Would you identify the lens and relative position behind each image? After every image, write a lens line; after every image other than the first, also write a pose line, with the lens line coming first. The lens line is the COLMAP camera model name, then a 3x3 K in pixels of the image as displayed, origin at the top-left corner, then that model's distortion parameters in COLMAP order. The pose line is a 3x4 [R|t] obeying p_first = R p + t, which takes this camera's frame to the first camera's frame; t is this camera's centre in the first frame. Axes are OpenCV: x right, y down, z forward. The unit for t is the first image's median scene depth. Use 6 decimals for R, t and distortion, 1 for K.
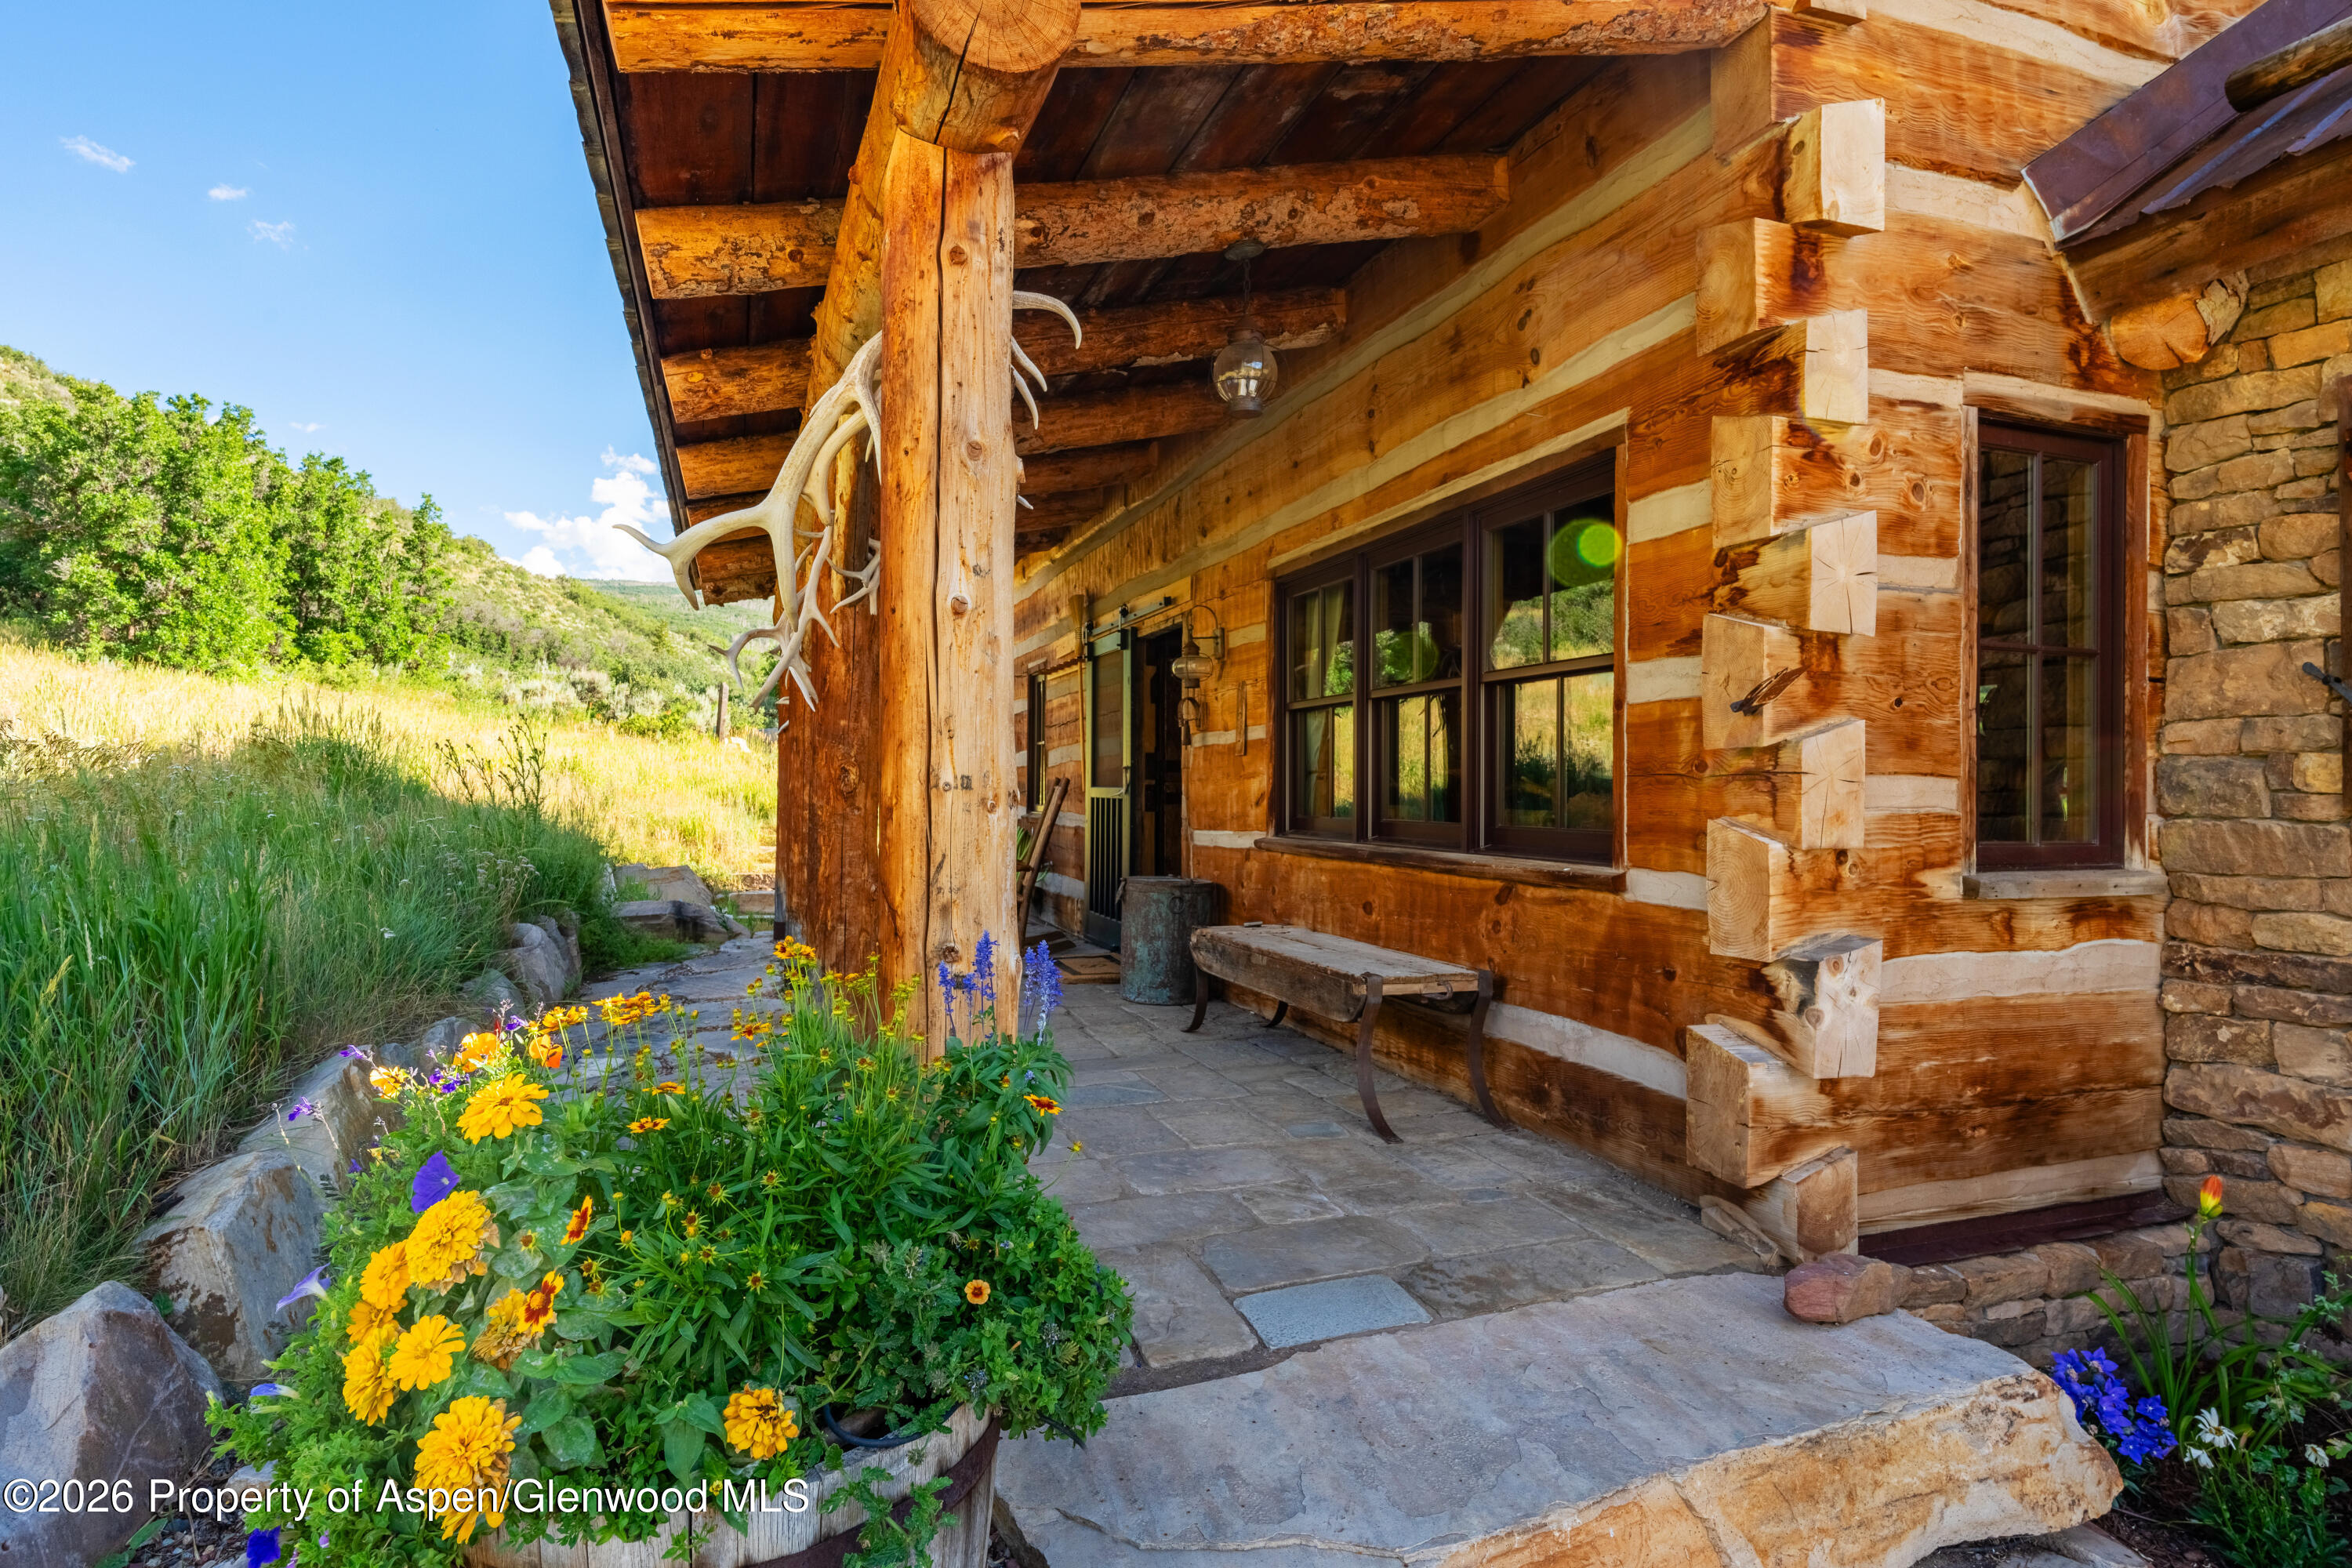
lens RADIAL K [[1232.8, 0, 1178.8], [0, 1232.8, 792.8], [0, 0, 1]] dist [-0.001955, 0.001473]
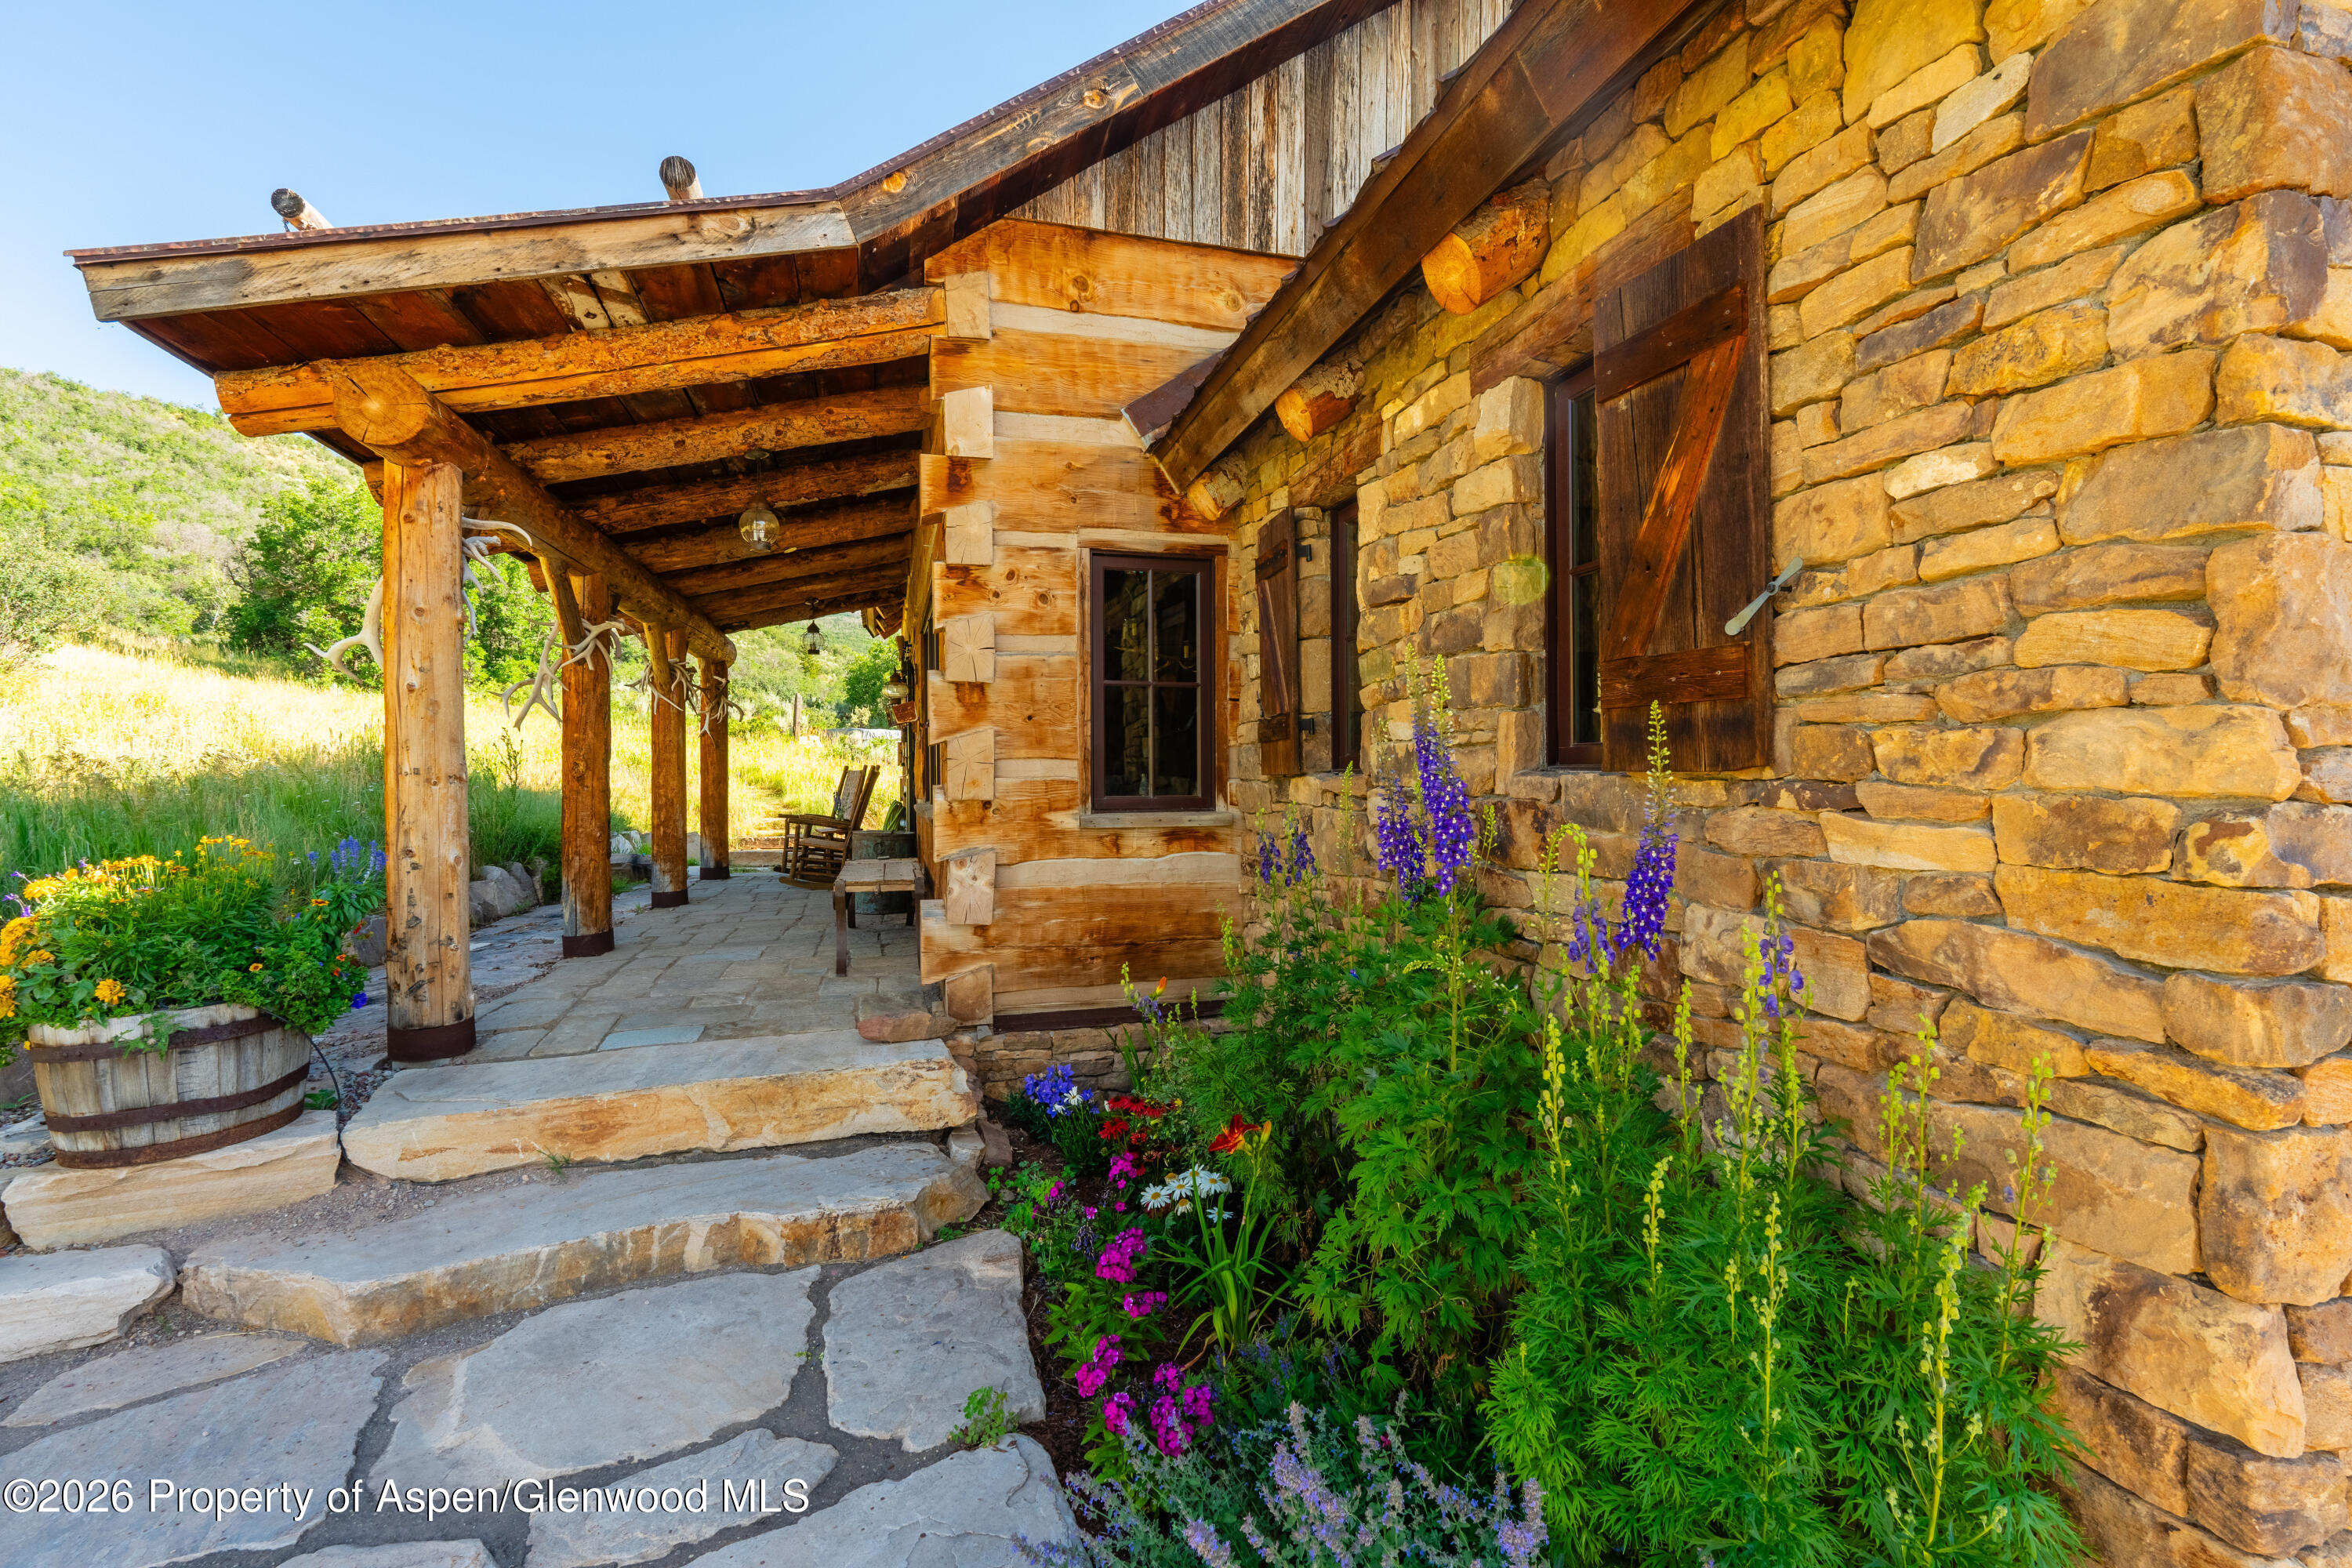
lens RADIAL K [[1038.3, 0, 1175.0], [0, 1038.3, 785.0], [0, 0, 1]] dist [-0.000403, 0.000508]
pose [[0.997473, -0.013490, -0.069749, 0.862276], [0.014205, 0.999851, 0.009770, 0.011494], [0.069607, -0.010736, 0.997517, -0.466720]]
